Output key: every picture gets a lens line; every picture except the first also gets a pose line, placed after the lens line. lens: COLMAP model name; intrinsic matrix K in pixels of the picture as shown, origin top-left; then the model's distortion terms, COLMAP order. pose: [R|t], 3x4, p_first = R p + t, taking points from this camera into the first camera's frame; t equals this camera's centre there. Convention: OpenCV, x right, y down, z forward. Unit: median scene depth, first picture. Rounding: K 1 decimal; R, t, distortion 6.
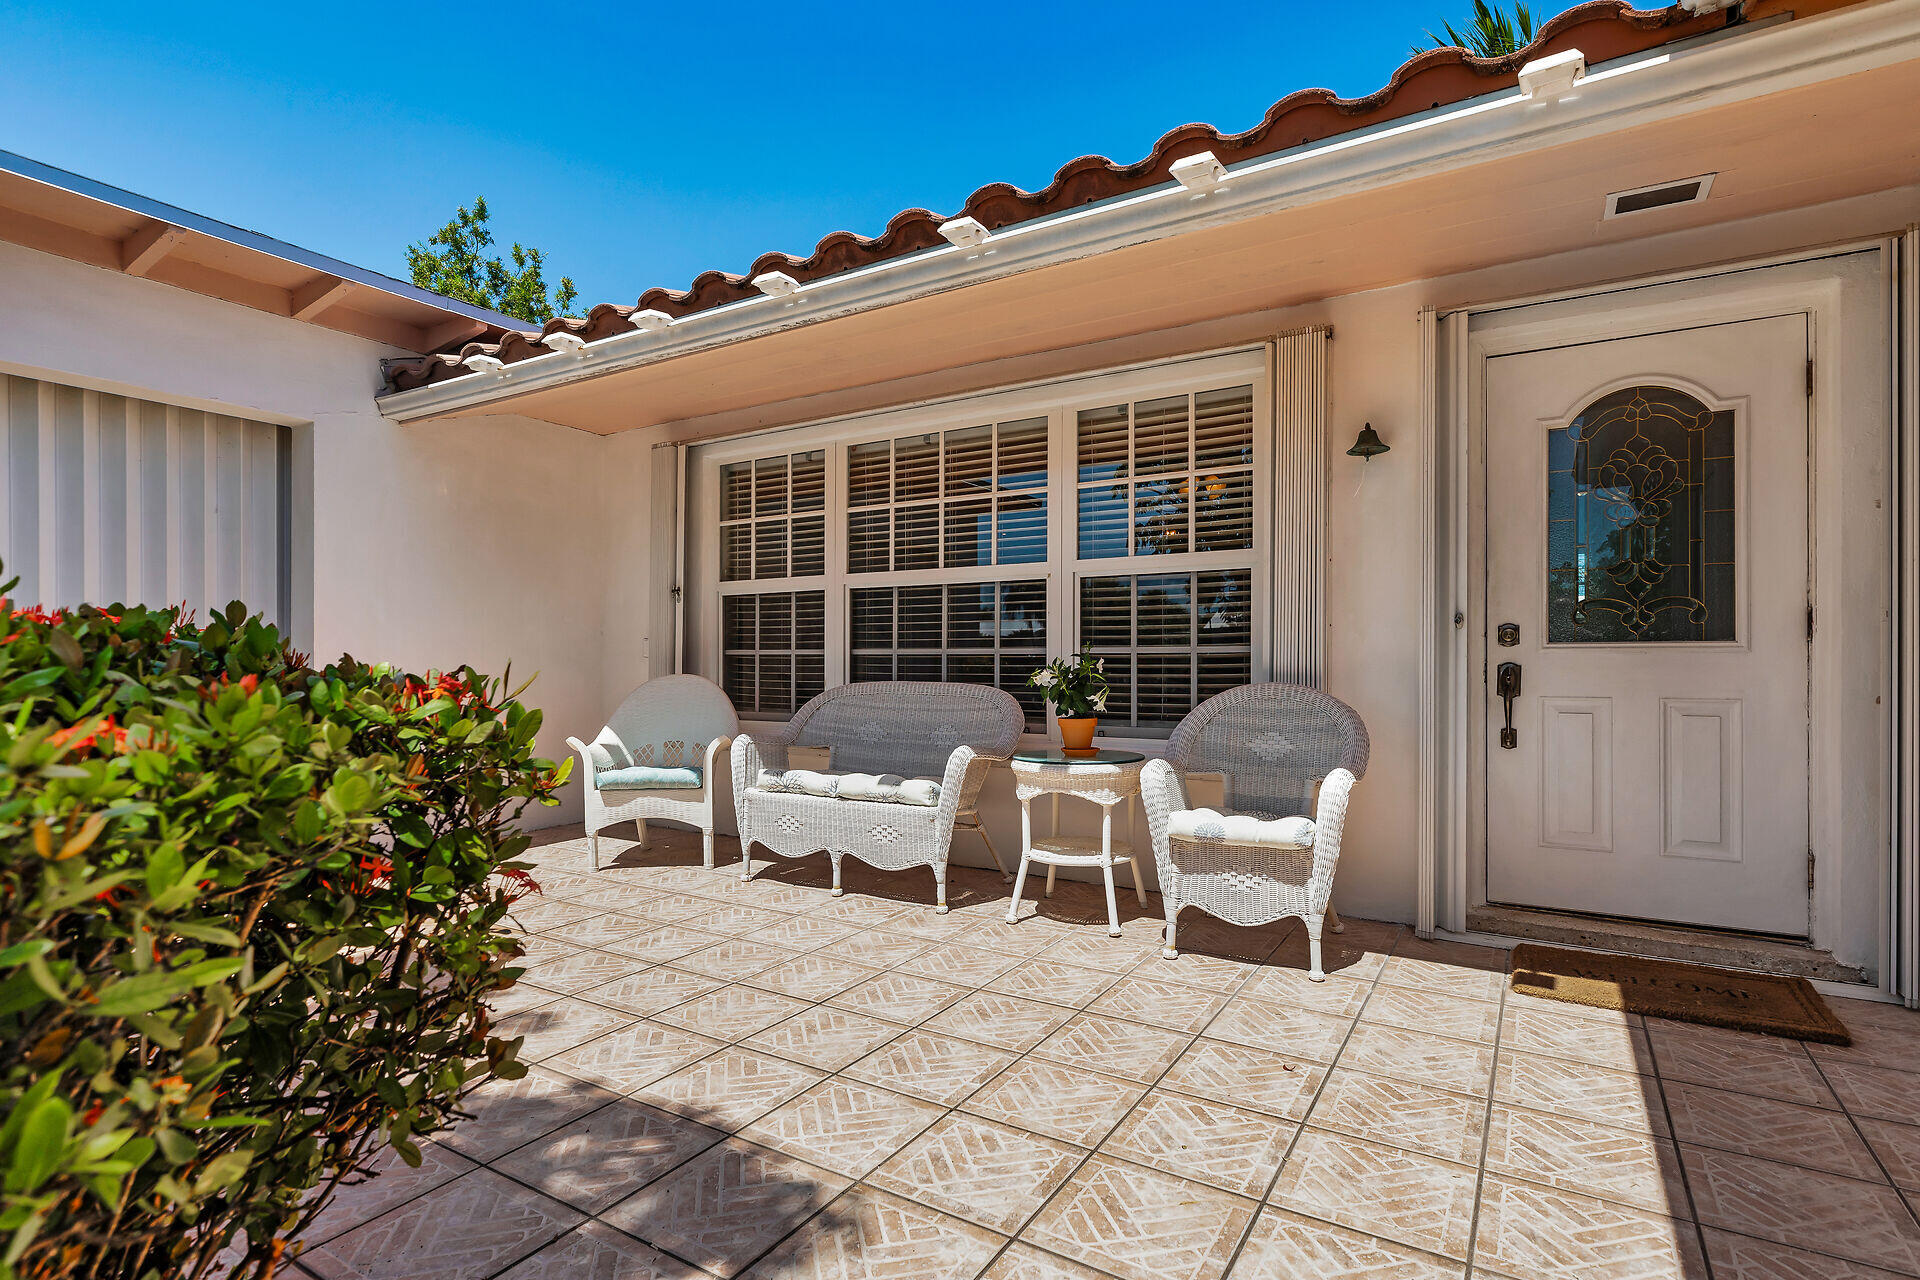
lens RADIAL K [[937.9, 0, 960.0], [0, 937.9, 640.0], [0, 0, 1]] dist [0.001534, 0.000946]
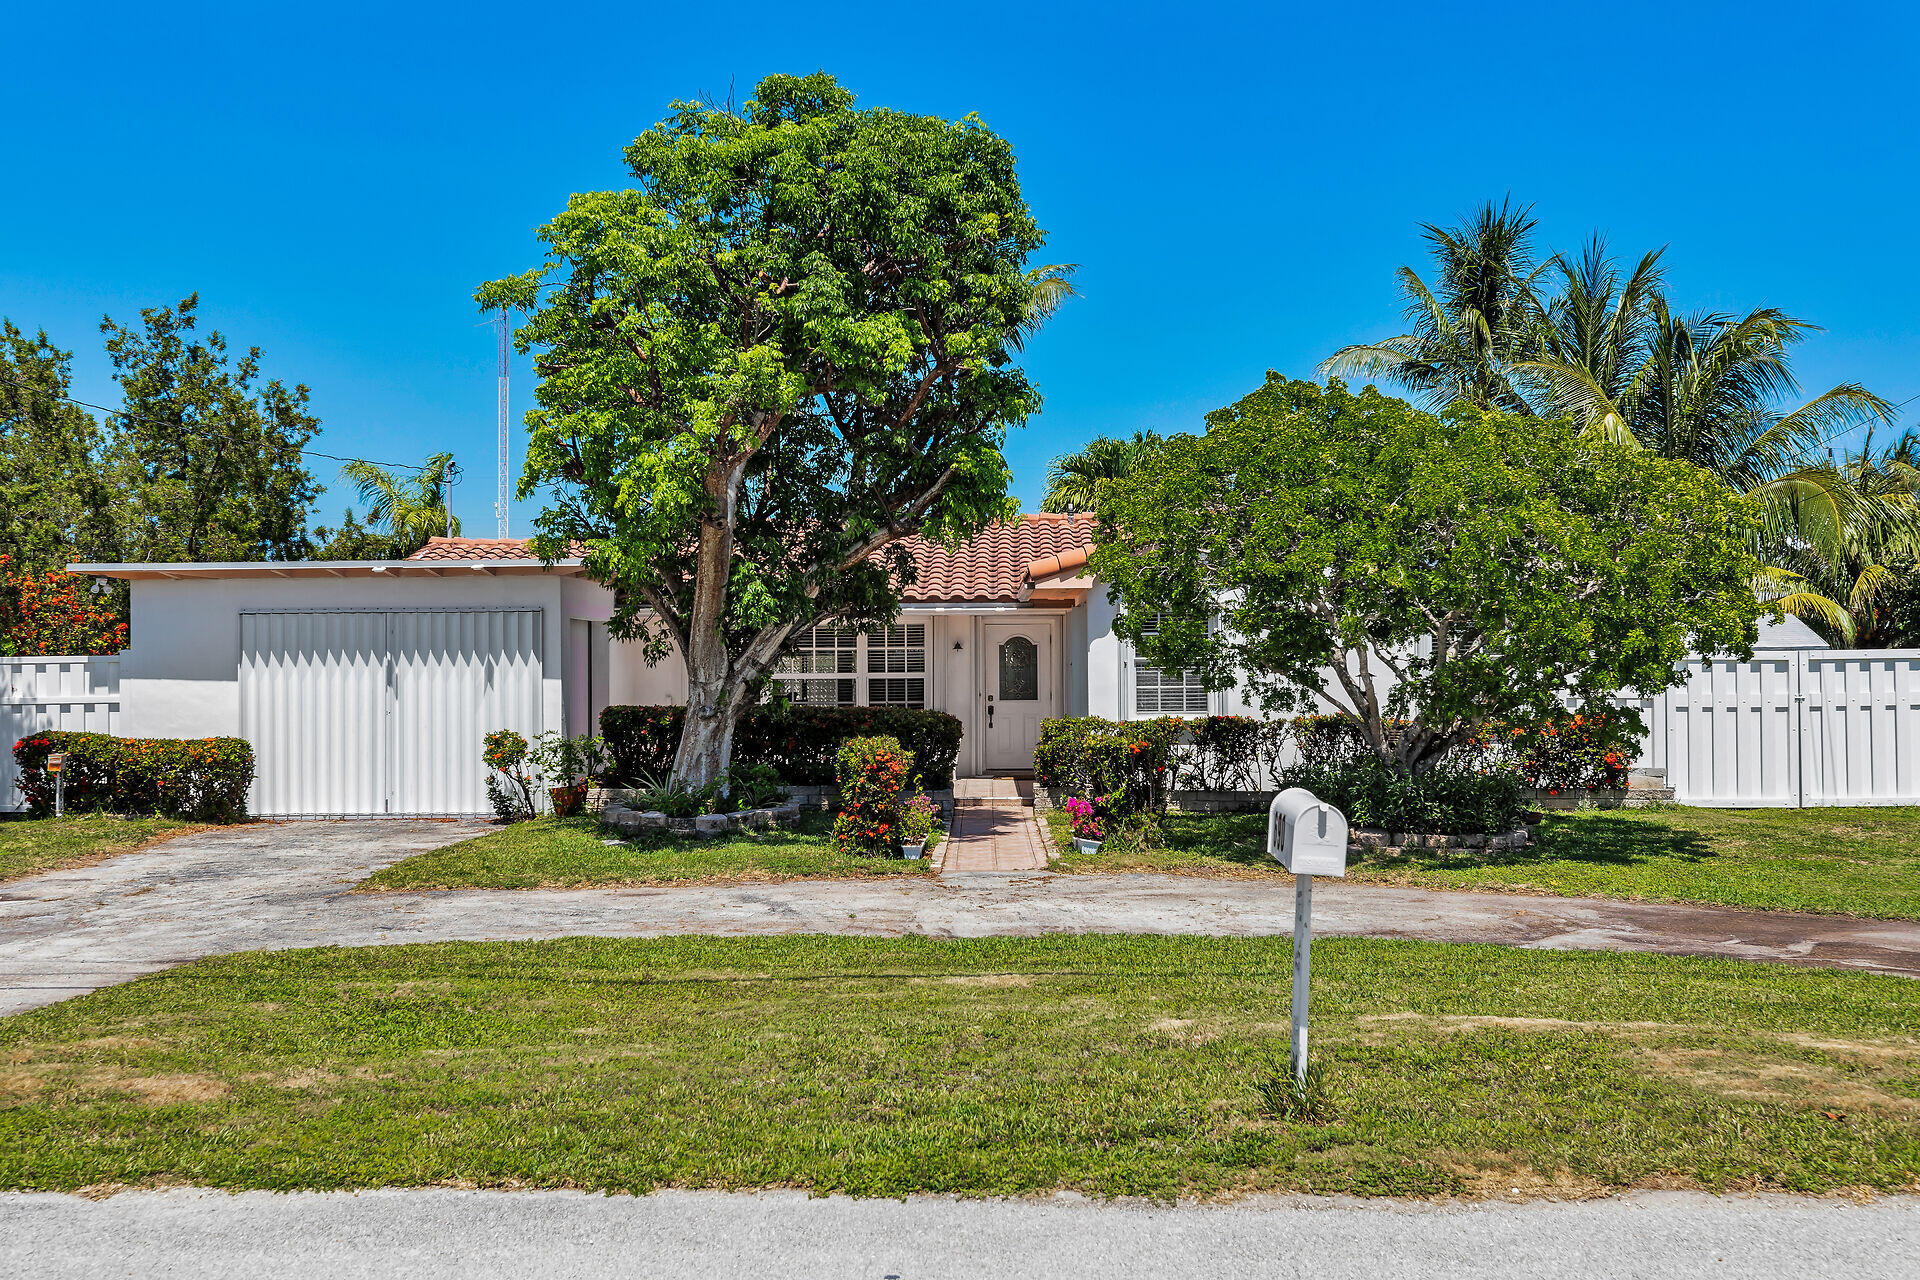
lens RADIAL K [[1055.1, 0, 962.7], [0, 1055.1, 673.1], [0, 0, 1]] dist [-0.001671, 0.000206]
pose [[0.864464, -0.000348, 0.502694, -1.432399], [-0.005012, 0.999944, 0.009311, -0.126743], [-0.502669, -0.010568, 0.864414, -2.271583]]
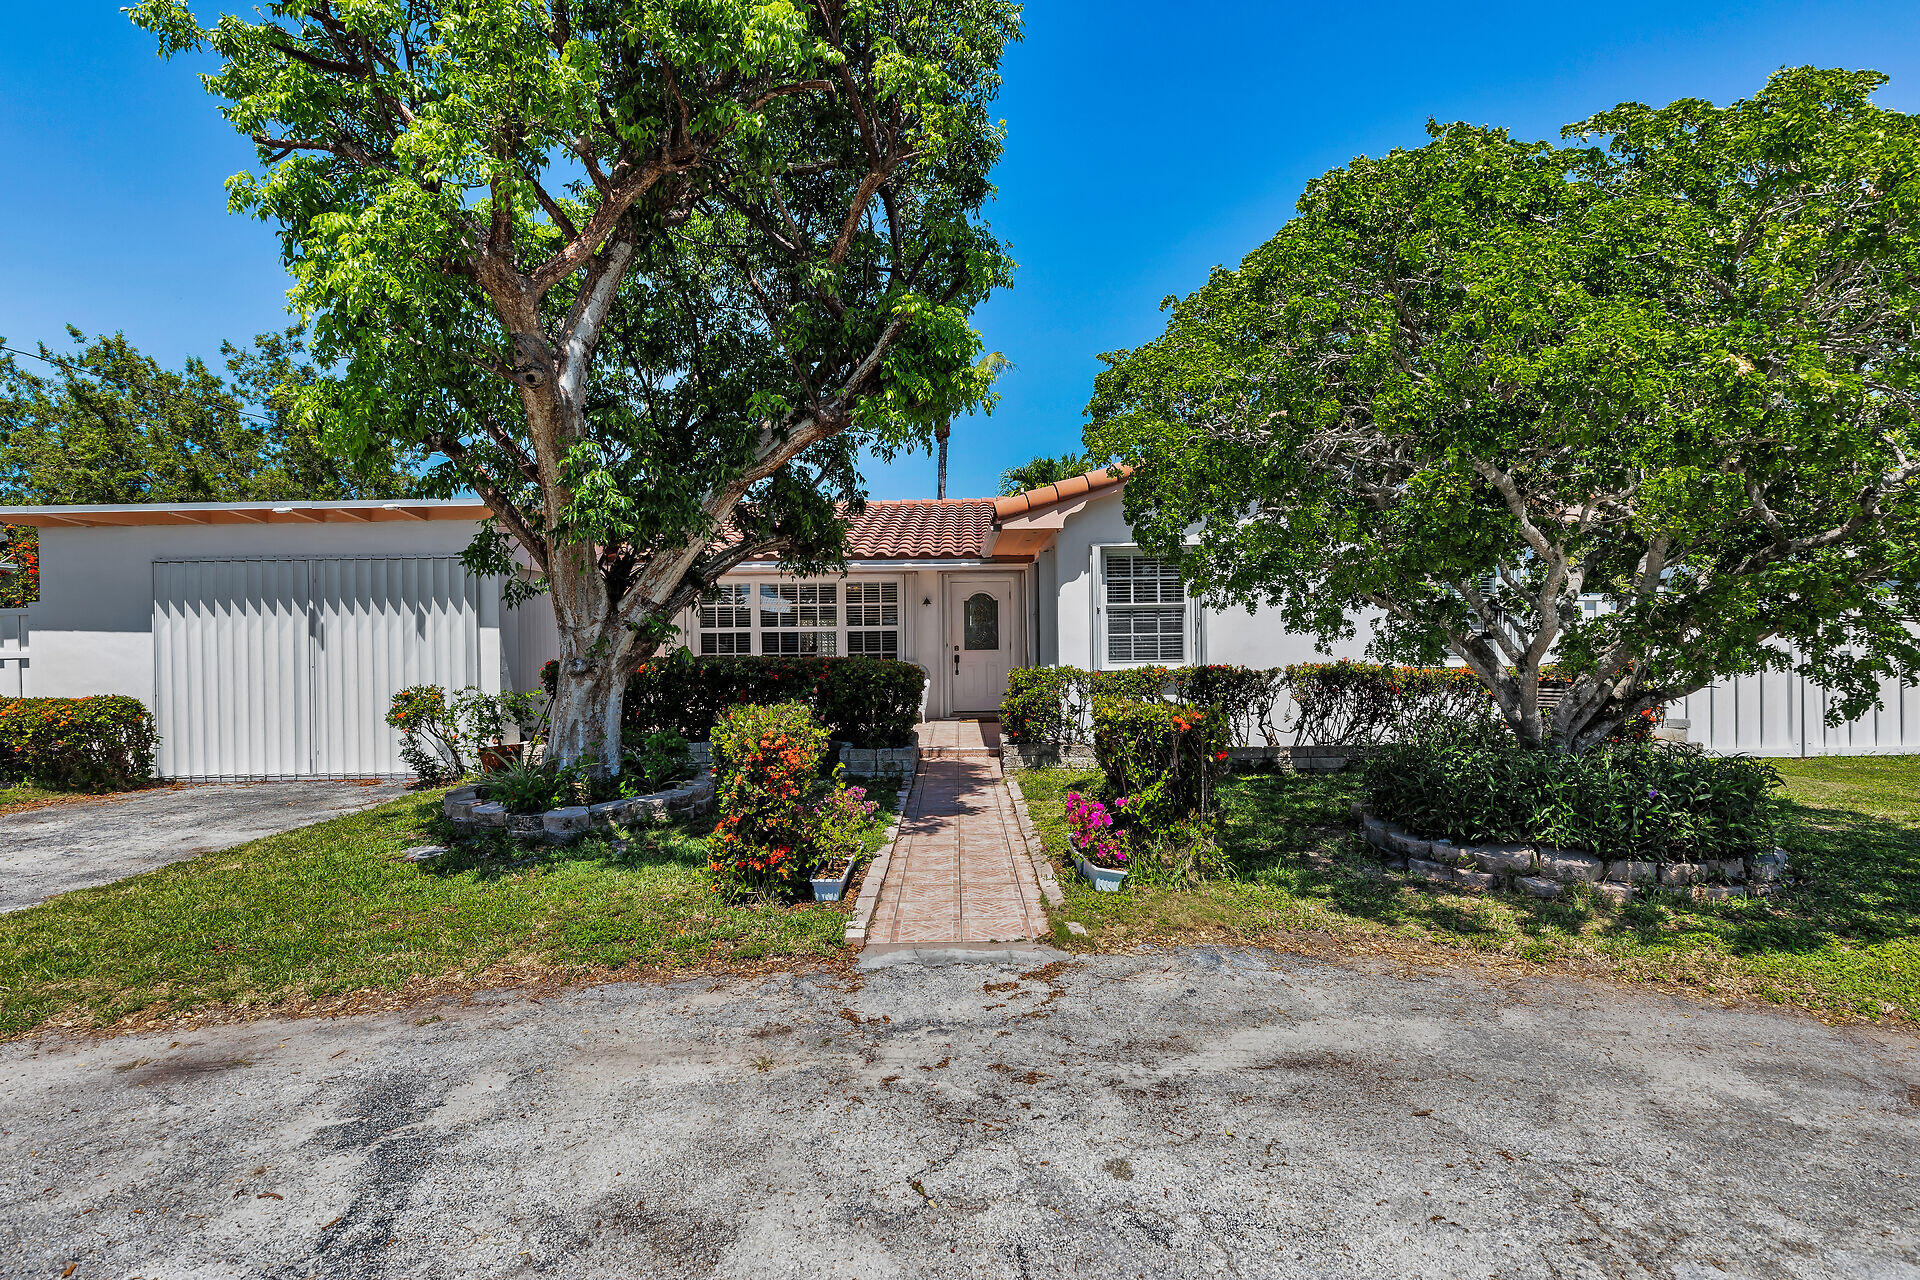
lens RADIAL K [[866.7, 0, 960.0], [0, 866.7, 640.0], [0, 0, 1]] dist [0.002865, 0.000282]
pose [[0.849165, -0.012227, 0.527986, -1.275441], [0.000093, 0.999735, 0.023003, -0.115399], [-0.528127, -0.019484, 0.848942, -2.022303]]
